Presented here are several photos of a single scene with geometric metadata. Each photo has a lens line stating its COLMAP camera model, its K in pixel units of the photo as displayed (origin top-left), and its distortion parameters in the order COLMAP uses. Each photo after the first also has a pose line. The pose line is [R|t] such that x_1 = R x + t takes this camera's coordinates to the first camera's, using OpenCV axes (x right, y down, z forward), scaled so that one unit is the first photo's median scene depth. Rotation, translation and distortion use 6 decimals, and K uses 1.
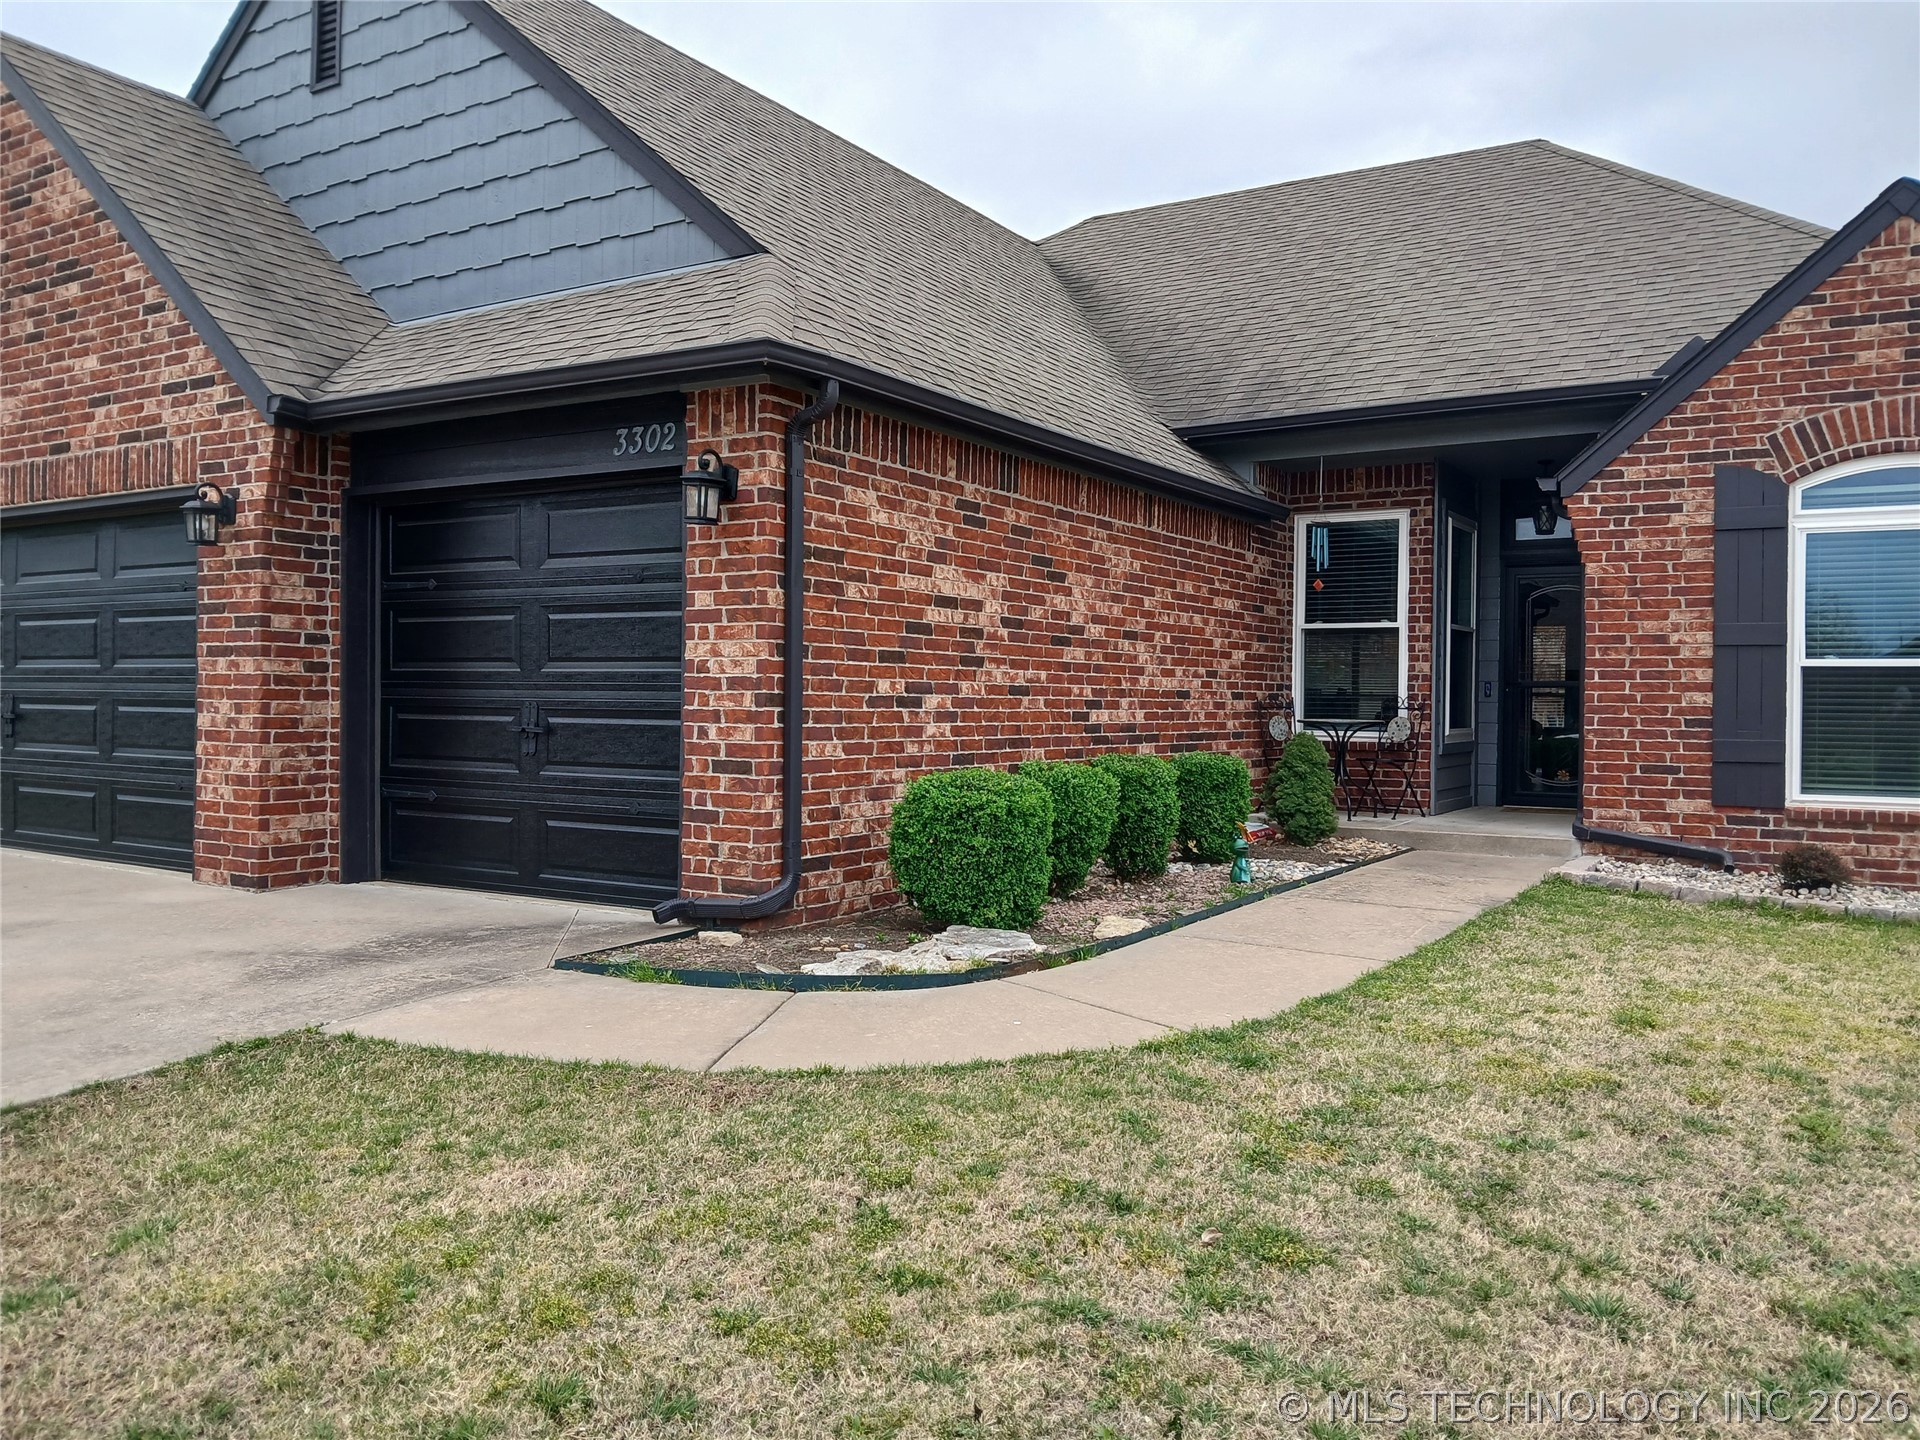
lens RADIAL K [[1463.8, 0, 962.7], [0, 1463.8, 720.0], [0, 0, 1]] dist [0.044739, -0.096204]
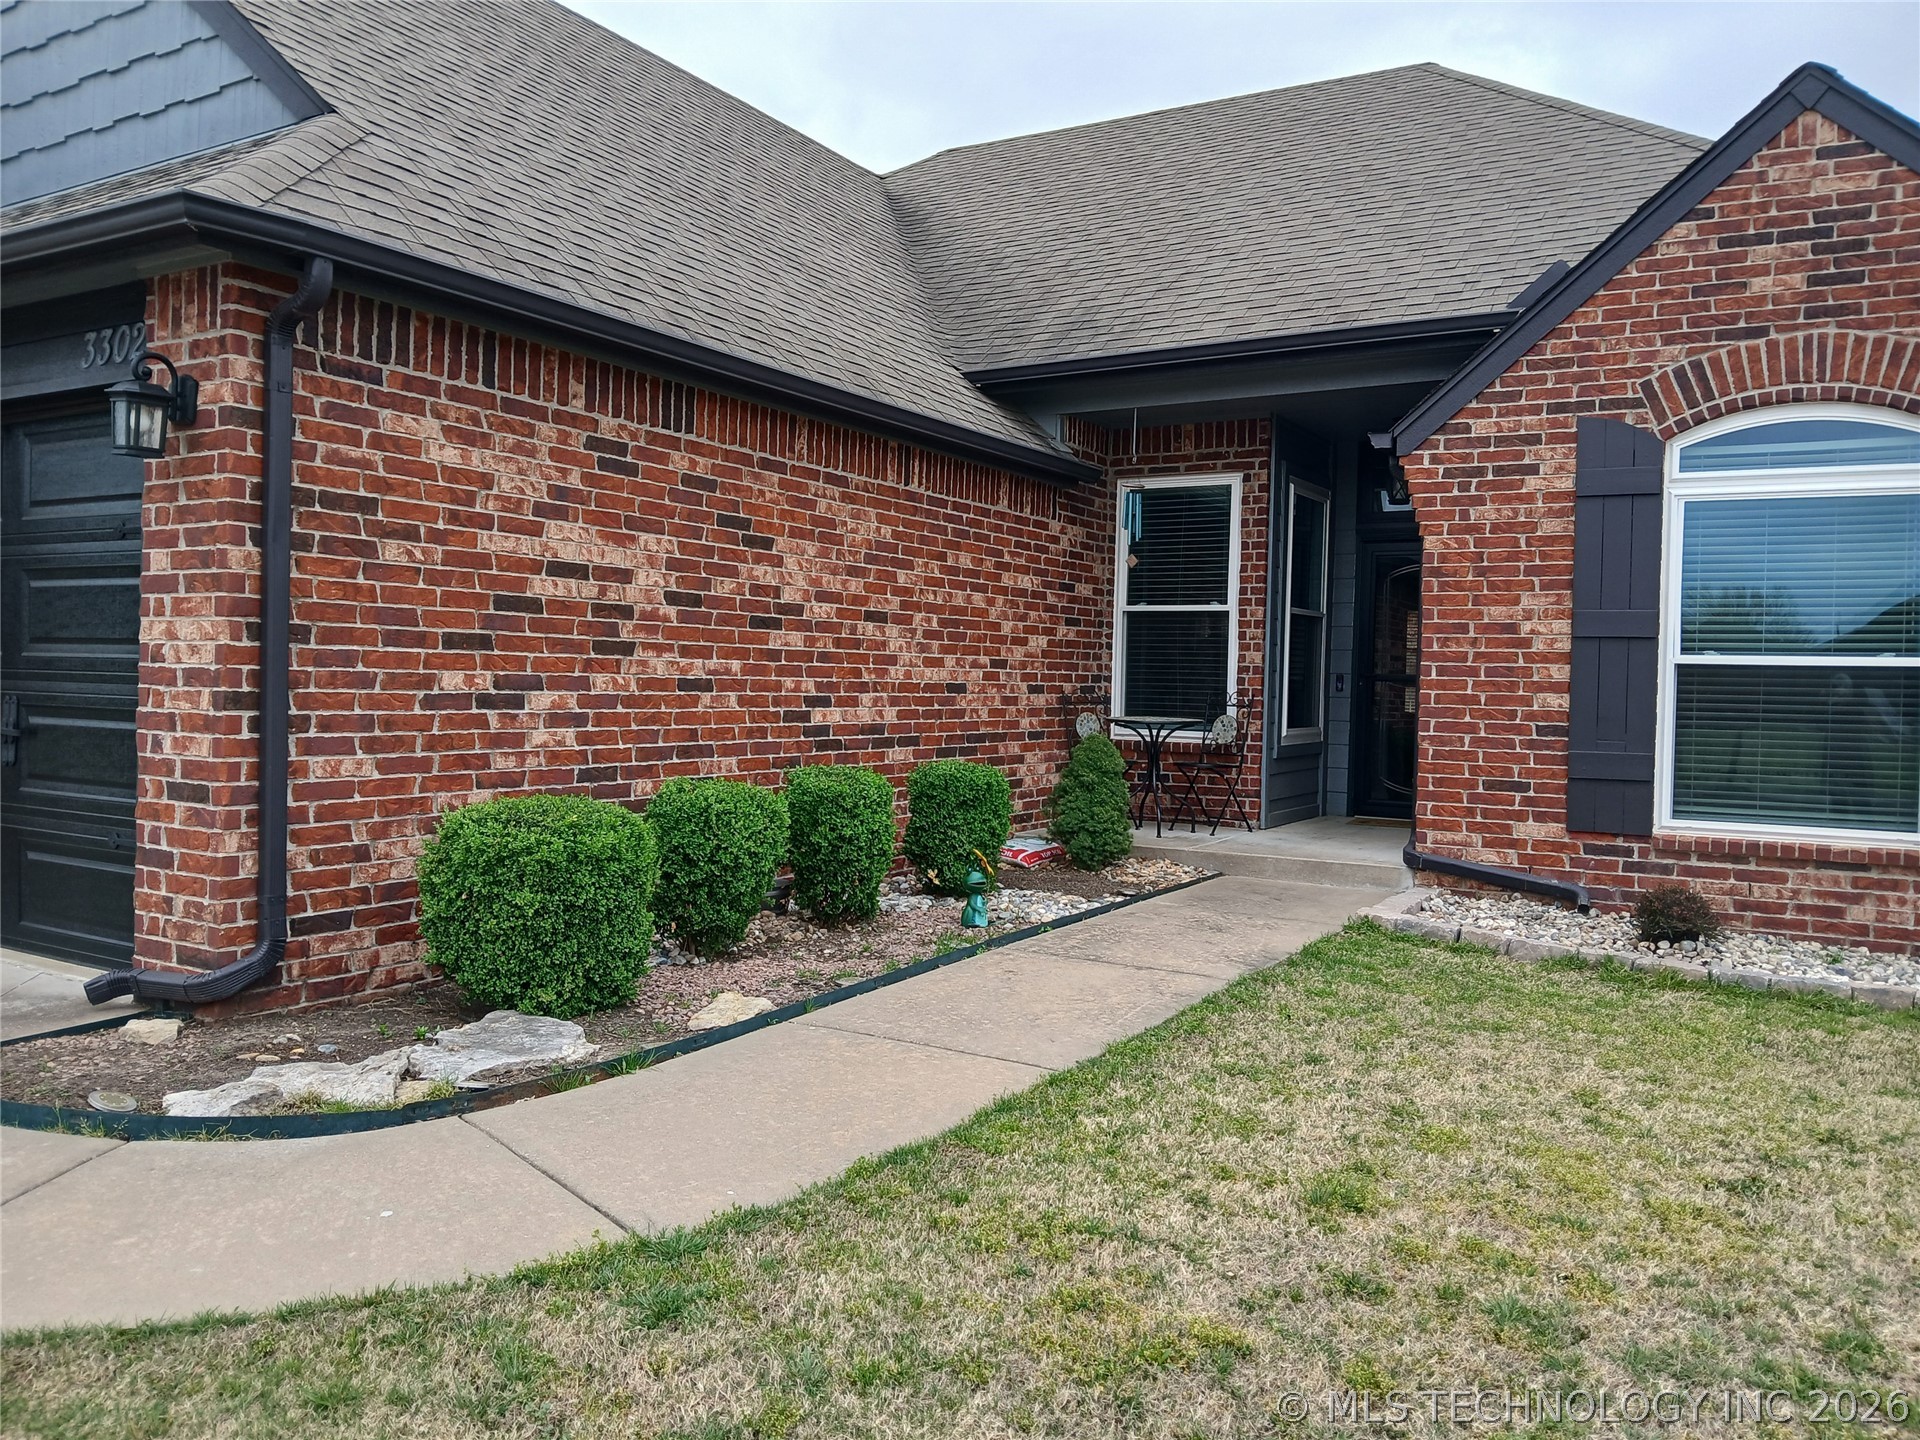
lens RADIAL K [[1463.8, 0, 958.1], [0, 1463.8, 724.1], [0, 0, 1]] dist [0.044739, -0.096204]
pose [[0.999554, 0.009135, 0.028448, 0.148800], [-0.009635, 0.999800, 0.017502, -0.013320], [-0.028283, -0.017769, 0.999442, 0.191380]]
